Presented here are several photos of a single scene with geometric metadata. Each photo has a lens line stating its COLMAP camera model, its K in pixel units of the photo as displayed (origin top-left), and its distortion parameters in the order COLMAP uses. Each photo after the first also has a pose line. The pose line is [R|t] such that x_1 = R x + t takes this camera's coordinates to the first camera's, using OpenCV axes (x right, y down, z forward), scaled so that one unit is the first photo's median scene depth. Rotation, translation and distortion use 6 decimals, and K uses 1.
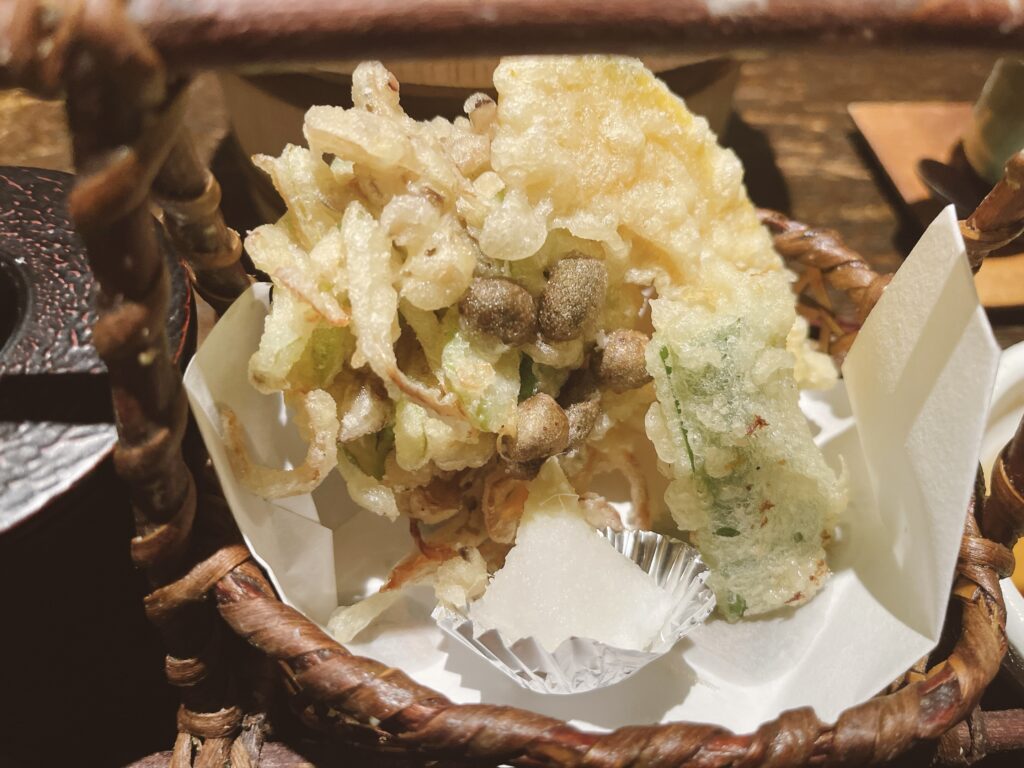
lens RADIAL K [[774.5, 0, 519.7], [0, 774.5, 382.3], [0, 0, 1]] dist [0.006445, -0.061434]
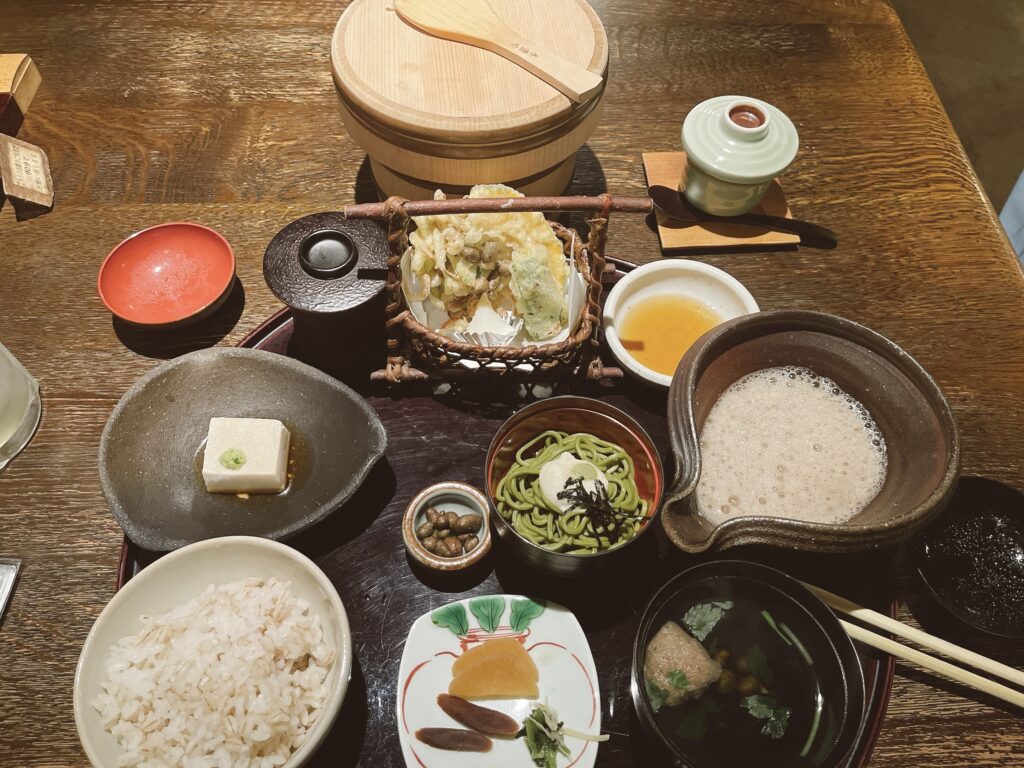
lens RADIAL K [[753.0, 0, 509.1], [0, 753.0, 392.3], [0, 0, 1]] dist [0.001017, -0.000556]
pose [[0.999253, 0.020815, -0.032563, 0.303680], [-0.016217, 0.990630, 0.135606, 0.077493], [0.035081, -0.134977, 0.990228, -2.847045]]
